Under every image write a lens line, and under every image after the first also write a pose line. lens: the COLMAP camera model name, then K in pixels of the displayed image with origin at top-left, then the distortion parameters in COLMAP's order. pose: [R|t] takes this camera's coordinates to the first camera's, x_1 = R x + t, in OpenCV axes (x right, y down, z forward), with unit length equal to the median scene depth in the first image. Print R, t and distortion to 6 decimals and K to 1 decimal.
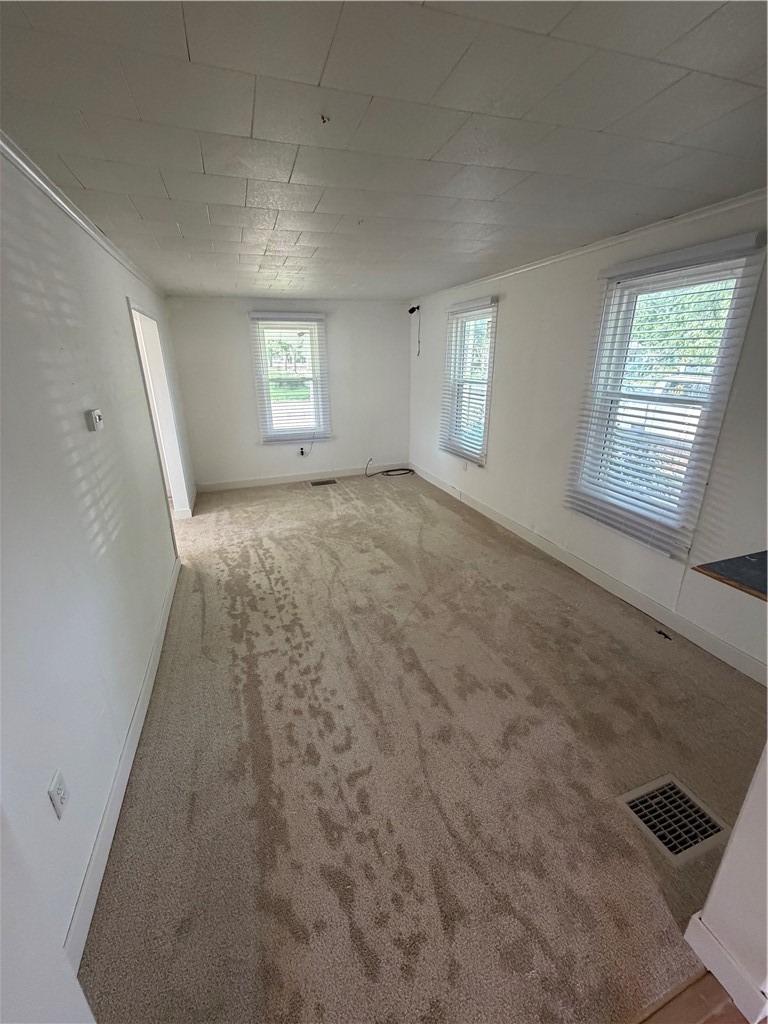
lens RADIAL K [[412.3, 0, 386.3], [0, 412.3, 510.2], [0, 0, 1]] dist [-0.000243, 0.000013]
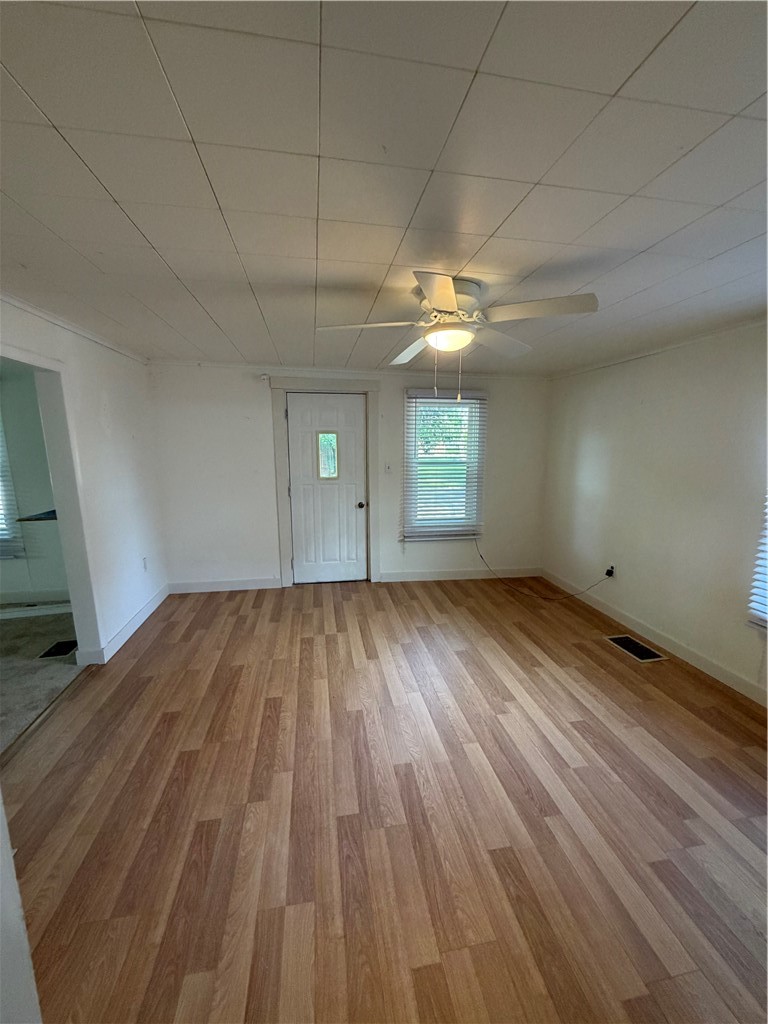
lens RADIAL K [[412.3, 0, 384.7], [0, 412.3, 511.4], [0, 0, 1]] dist [-0.000243, 0.000013]
pose [[0.173050, -0.166100, 0.970806, -0.663587], [0.324161, 0.940366, 0.103109, 0.308326], [-0.930039, 0.296854, 0.216574, -0.828131]]
